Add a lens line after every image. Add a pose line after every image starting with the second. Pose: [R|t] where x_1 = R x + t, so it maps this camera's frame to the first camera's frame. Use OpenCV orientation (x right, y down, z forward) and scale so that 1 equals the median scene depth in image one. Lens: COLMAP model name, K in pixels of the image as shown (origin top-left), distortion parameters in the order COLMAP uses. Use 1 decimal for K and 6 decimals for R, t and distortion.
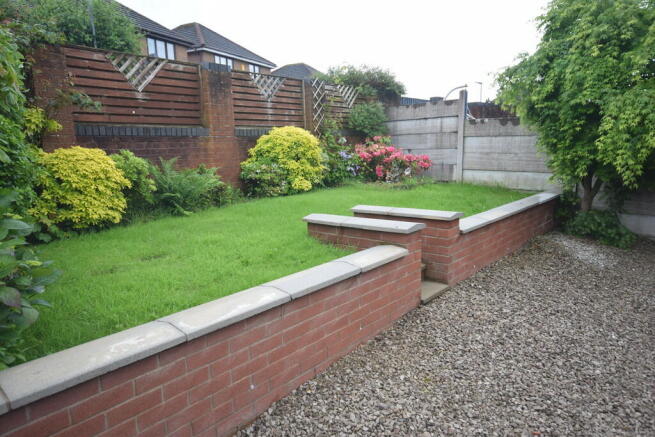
lens RADIAL K [[437.8, 0, 327.1], [0, 437.8, 219.1], [0, 0, 1]] dist [0.007851, 0.014248]
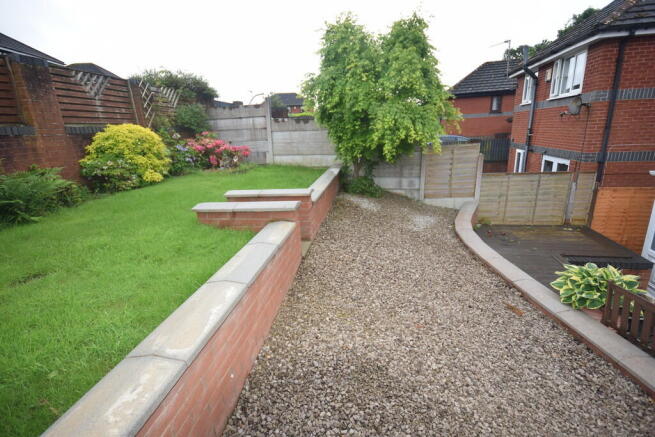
lens RADIAL K [[302.1, 0, 328.1], [0, 302.1, 218.4], [0, 0, 1]] dist [-0.002096, -0.001586]
pose [[0.837551, -0.160495, 0.522255, -0.112641], [0.107487, 0.985603, 0.130508, -0.027799], [-0.535682, -0.053172, 0.842744, 0.099386]]
